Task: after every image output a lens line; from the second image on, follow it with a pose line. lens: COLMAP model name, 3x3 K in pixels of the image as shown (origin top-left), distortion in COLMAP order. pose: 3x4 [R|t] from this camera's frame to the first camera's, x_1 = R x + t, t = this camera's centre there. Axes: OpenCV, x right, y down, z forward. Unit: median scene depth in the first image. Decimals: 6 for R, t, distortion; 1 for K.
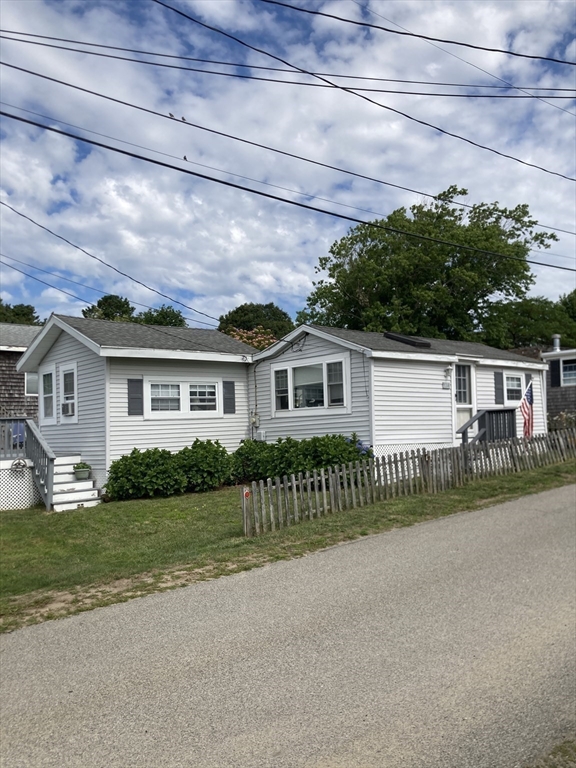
lens RADIAL K [[623.9, 0, 294.0], [0, 623.9, 387.2], [0, 0, 1]] dist [0.048547, -0.045975]
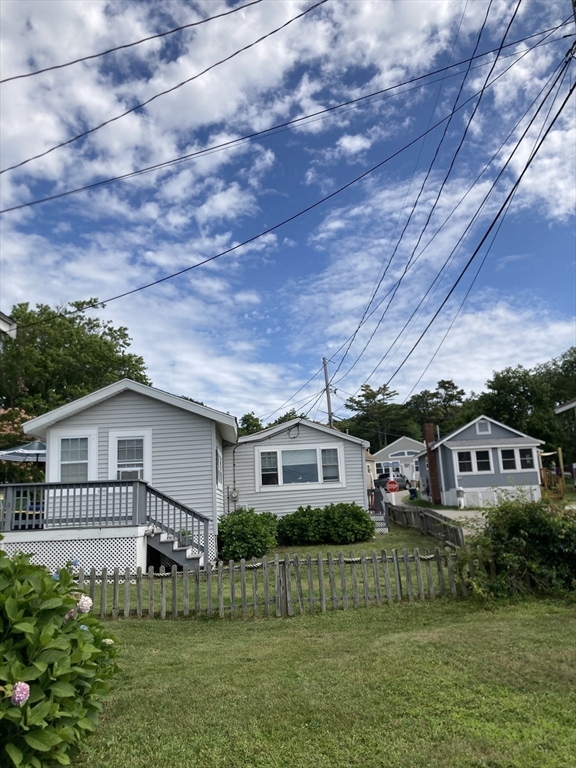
lens RADIAL K [[623.9, 0, 286.5], [0, 623.9, 381.0], [0, 0, 1]] dist [0.048547, -0.045975]
pose [[0.634594, 0.159790, 0.756146, -0.966949], [-0.018105, 0.981198, -0.192154, 0.071756], [-0.772633, 0.108250, 0.625556, 0.198386]]
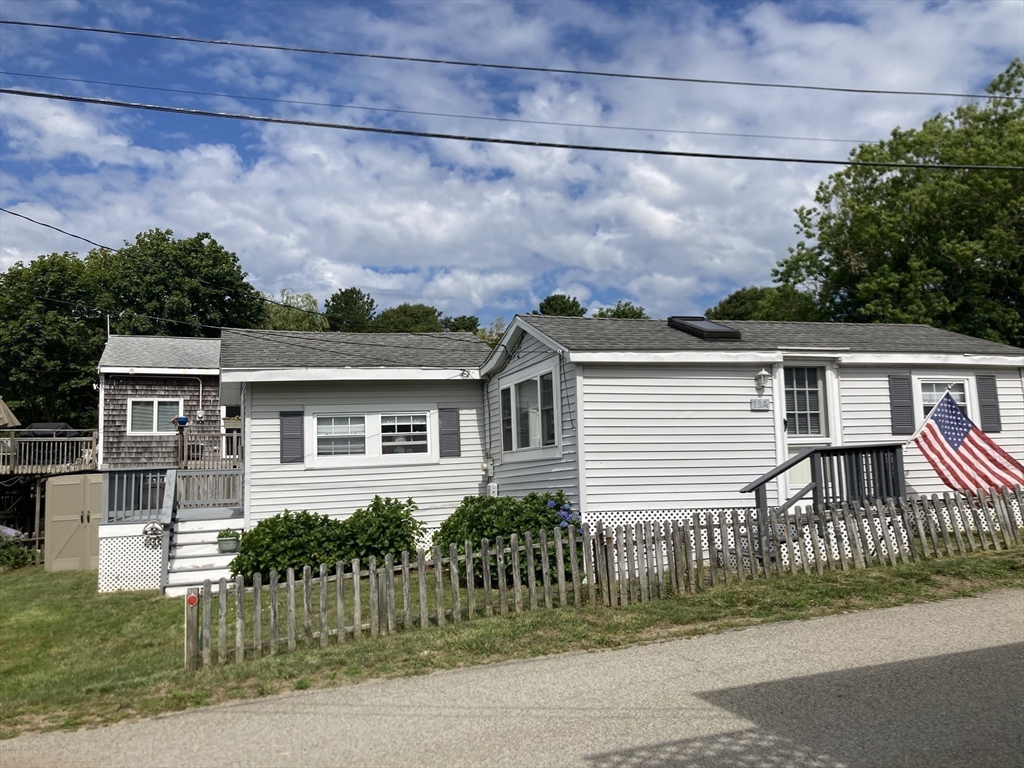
lens RADIAL K [[831.9, 0, 515.3], [0, 831.9, 380.6], [0, 0, 1]] dist [0.048547, -0.045975]
pose [[0.915556, -0.046384, -0.399506, 0.338970], [0.032172, 0.998591, -0.042210, 0.000289], [0.400901, 0.025793, 0.915758, 0.222922]]
